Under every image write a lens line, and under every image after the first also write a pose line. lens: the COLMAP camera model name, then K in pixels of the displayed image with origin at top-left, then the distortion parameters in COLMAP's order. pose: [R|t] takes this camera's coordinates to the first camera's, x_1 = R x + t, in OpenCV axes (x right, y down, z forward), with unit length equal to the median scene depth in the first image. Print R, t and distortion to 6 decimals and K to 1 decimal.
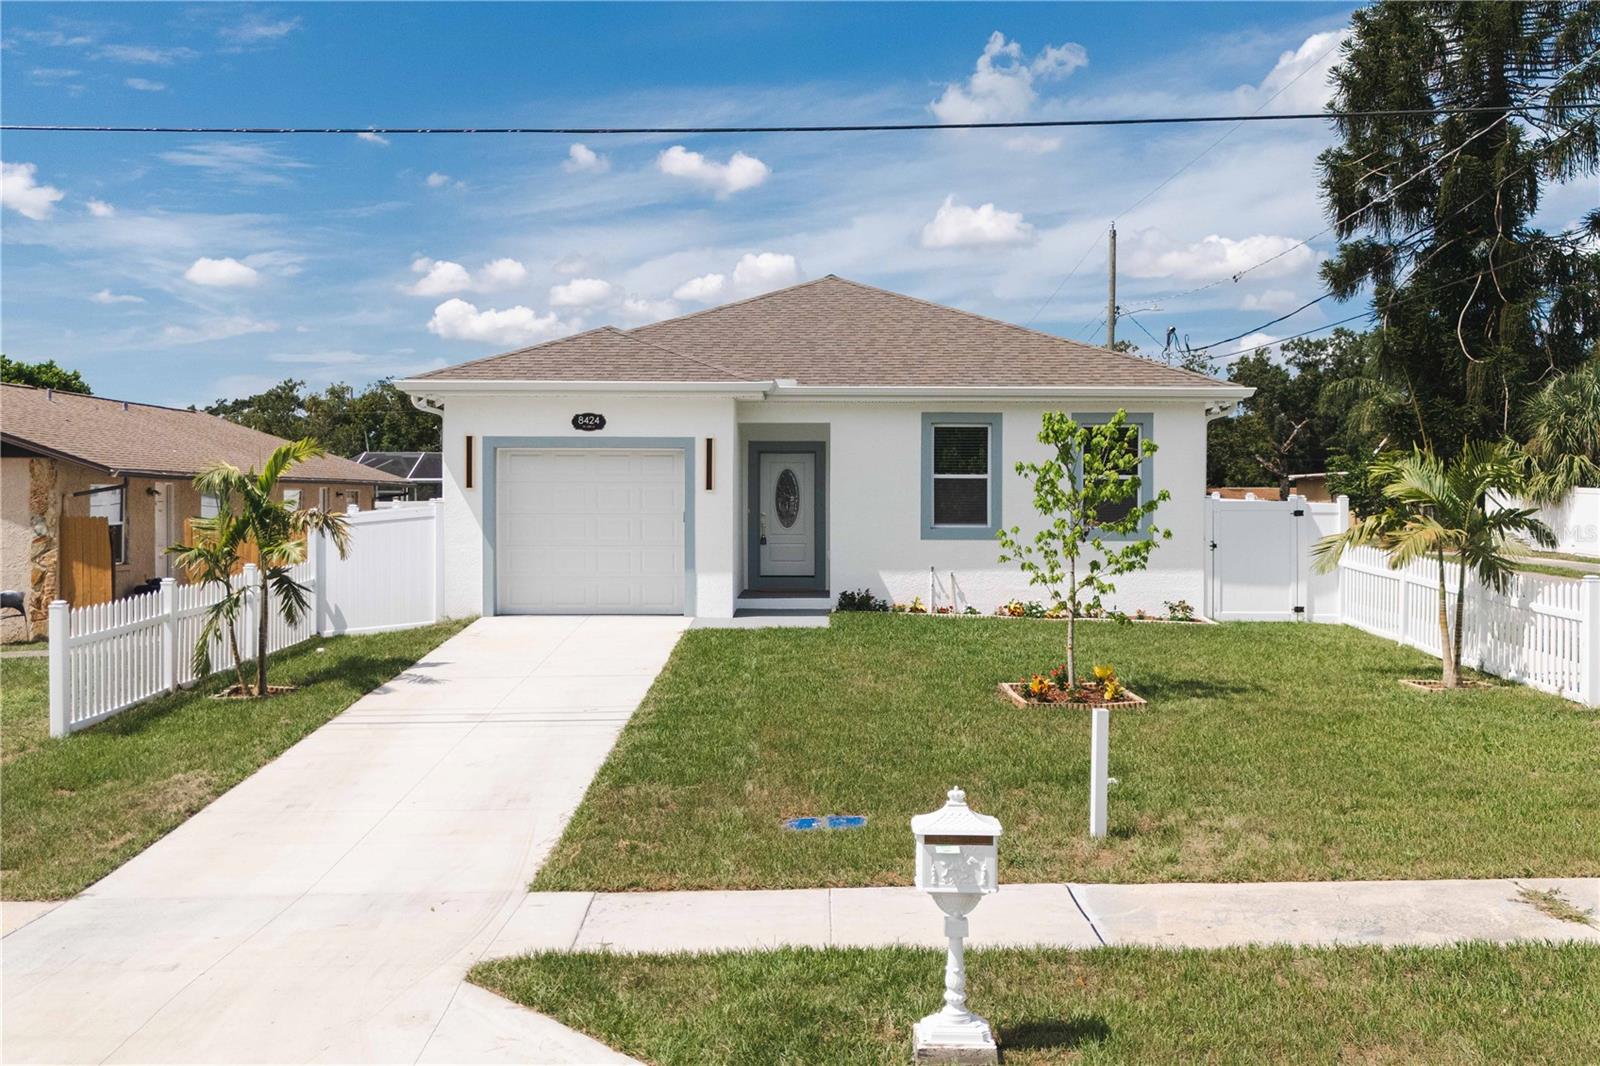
lens RADIAL K [[1542.6, 0, 881.7], [0, 1542.6, 500.8], [0, 0, 1]] dist [0.042843, -0.196686]
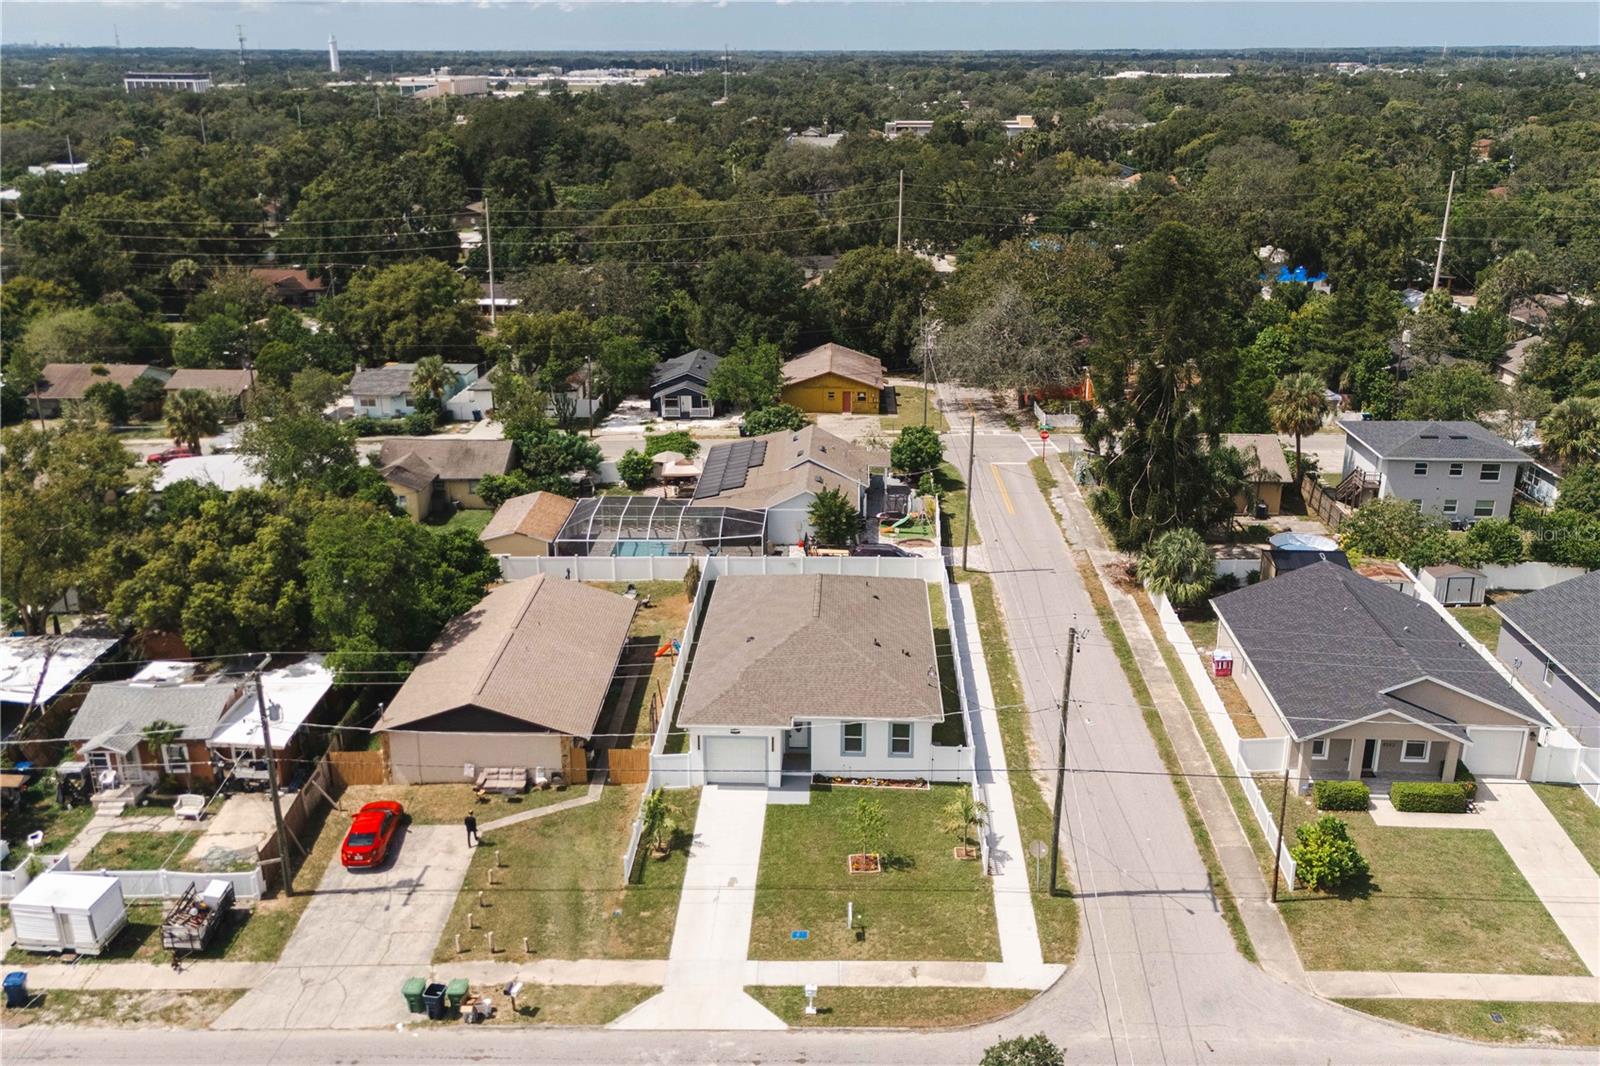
lens RADIAL K [[1400.0, 0, 802.1], [0, 1400.0, 505.6], [0, 0, 1]] dist [0.094242, -0.124247]
pose [[0.996959, 0.019806, -0.075364, 0.154594], [0.004364, 0.951450, 0.307771, -1.349627], [0.077801, -0.307164, 0.948471, -1.570349]]
